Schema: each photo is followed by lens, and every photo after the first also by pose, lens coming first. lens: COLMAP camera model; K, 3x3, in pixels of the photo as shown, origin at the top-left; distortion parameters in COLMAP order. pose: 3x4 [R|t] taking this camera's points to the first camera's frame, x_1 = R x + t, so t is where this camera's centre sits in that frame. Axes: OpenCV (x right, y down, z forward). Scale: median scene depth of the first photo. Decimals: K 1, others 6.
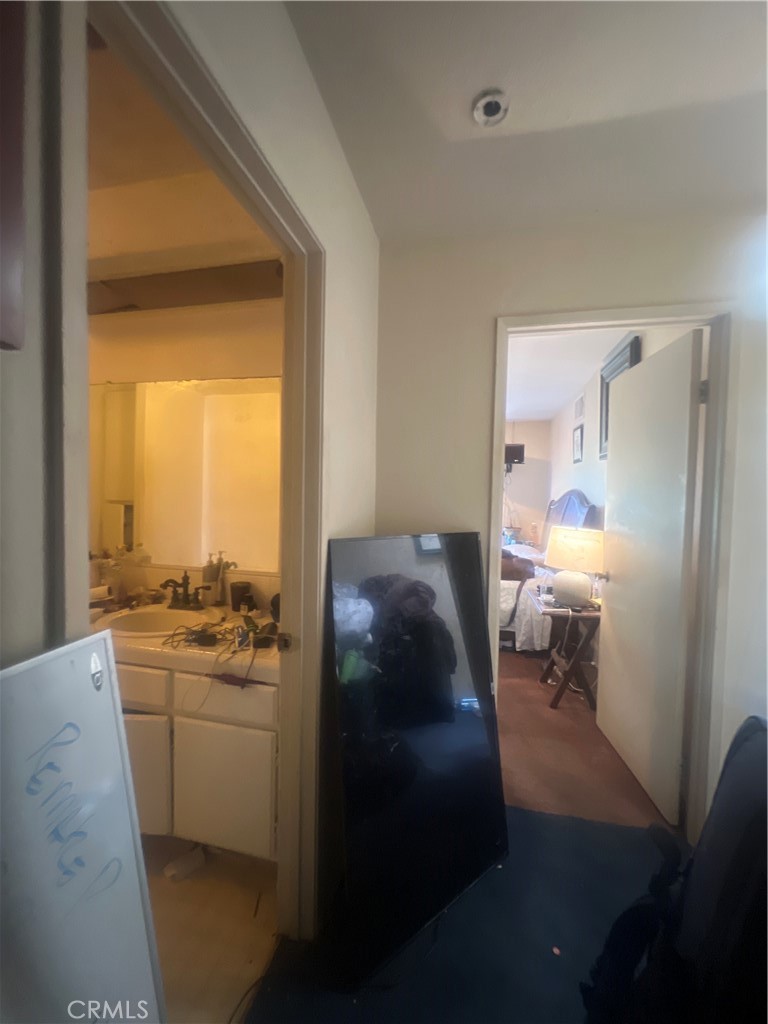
lens RADIAL K [[419.1, 0, 384.0], [0, 419.1, 512.0], [0, 0, 1]] dist [0.001422, 0.000137]
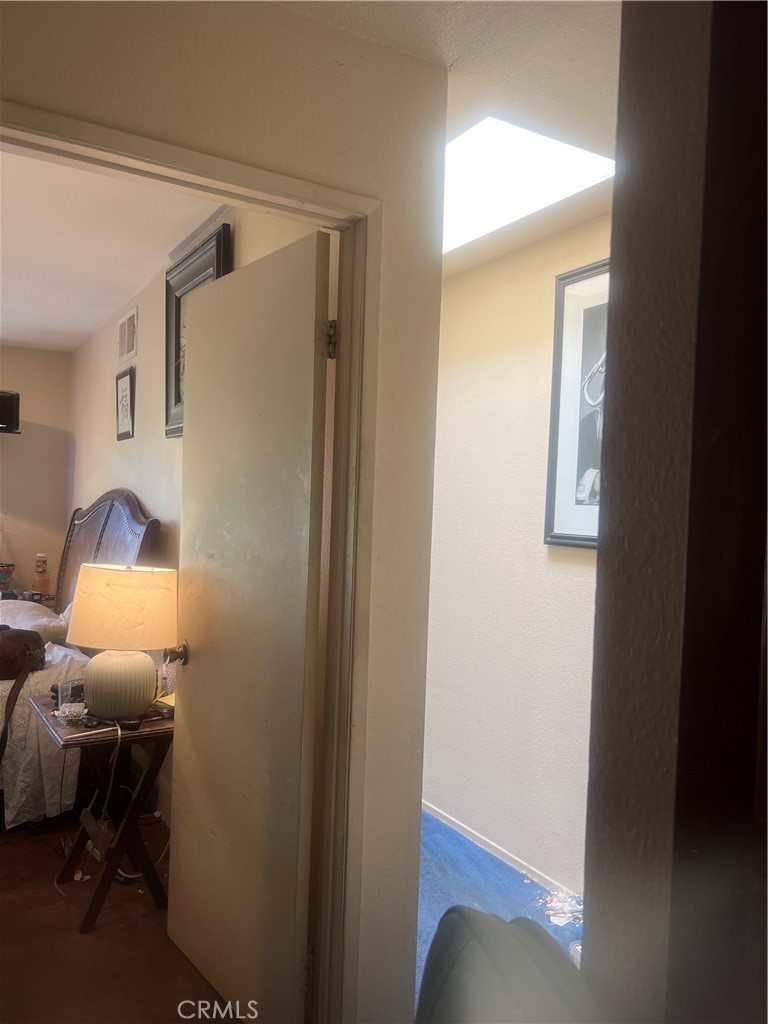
lens RADIAL K [[786.7, 0, 384.0], [0, 786.7, 512.0], [0, 0, 1]] dist [0.039078, -0.069820]
pose [[0.727424, -0.000697, 0.686188, 0.018171], [0.012870, 0.999837, -0.012629, -0.010687], [-0.686067, 0.018018, 0.727315, 0.068335]]
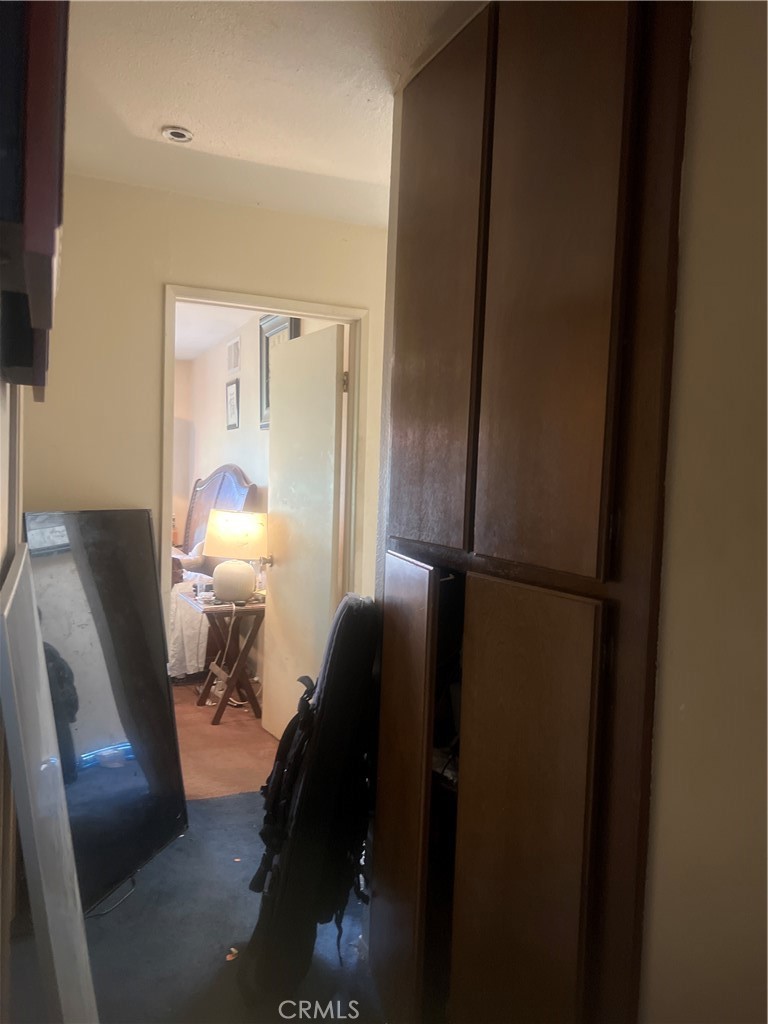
lens RADIAL K [[786.7, 0, 384.0], [0, 786.7, 512.0], [0, 0, 1]] dist [0.039078, -0.069820]
pose [[0.803471, -0.018658, 0.595052, -0.240497], [0.011926, 0.999813, 0.015247, 0.019602], [-0.595225, -0.005154, 0.803543, -0.436072]]
